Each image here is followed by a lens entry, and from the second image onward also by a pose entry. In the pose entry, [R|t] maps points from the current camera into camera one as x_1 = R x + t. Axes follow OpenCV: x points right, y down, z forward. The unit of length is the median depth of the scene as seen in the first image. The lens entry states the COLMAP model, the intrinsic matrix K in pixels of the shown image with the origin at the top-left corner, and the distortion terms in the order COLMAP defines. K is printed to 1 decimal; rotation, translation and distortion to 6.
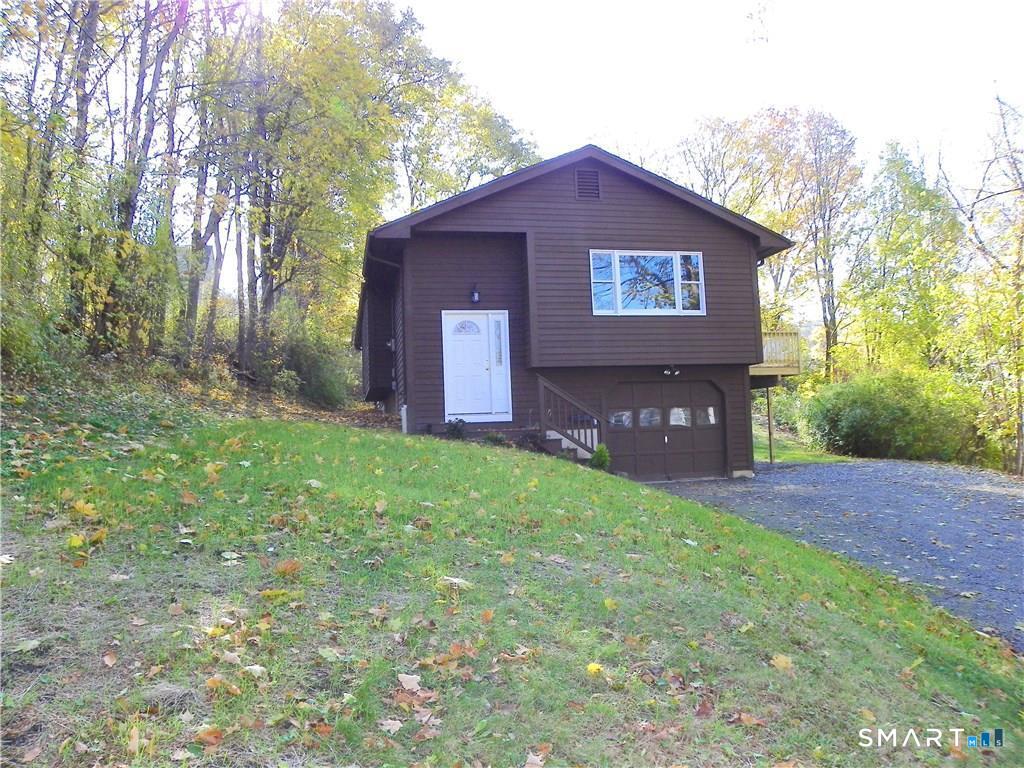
lens RADIAL K [[786.7, 0, 512.0], [0, 786.7, 384.0], [0, 0, 1]] dist [-0.171830, 0.000345]
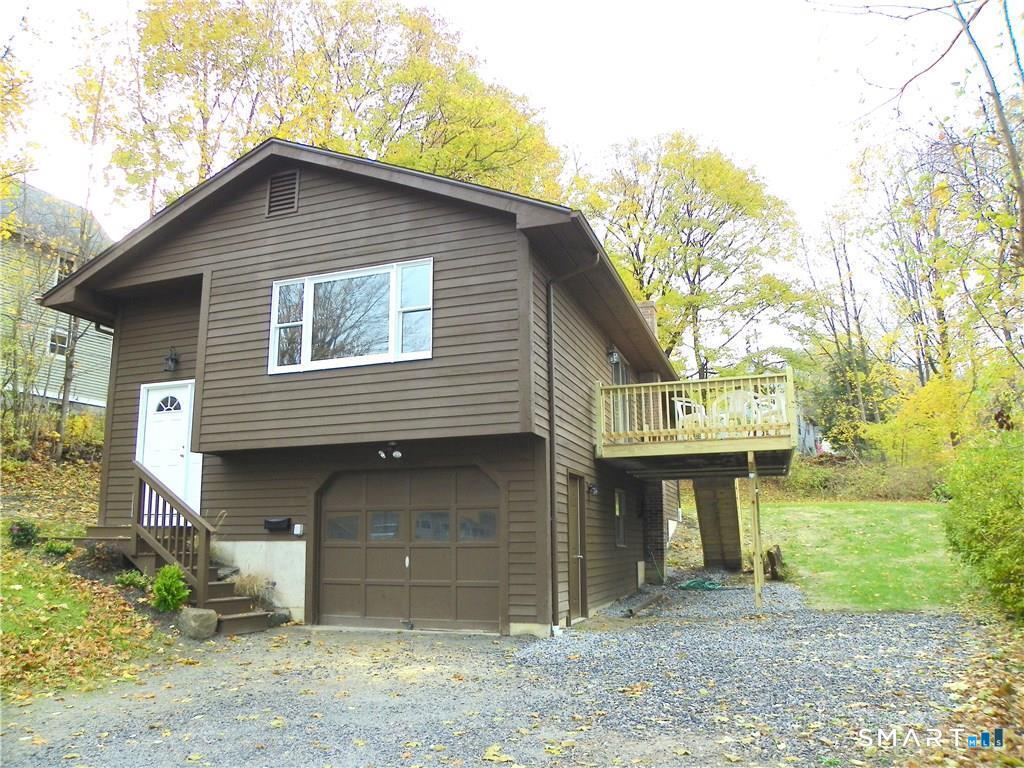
lens RADIAL K [[786.7, 0, 512.0], [0, 786.7, 384.0], [0, 0, 1]] dist [-0.171830, 0.000345]
pose [[0.857383, -0.080546, -0.508337, 0.614283], [0.014898, 0.991148, -0.131920, 0.013561], [0.514463, 0.105533, 0.850994, 0.515558]]
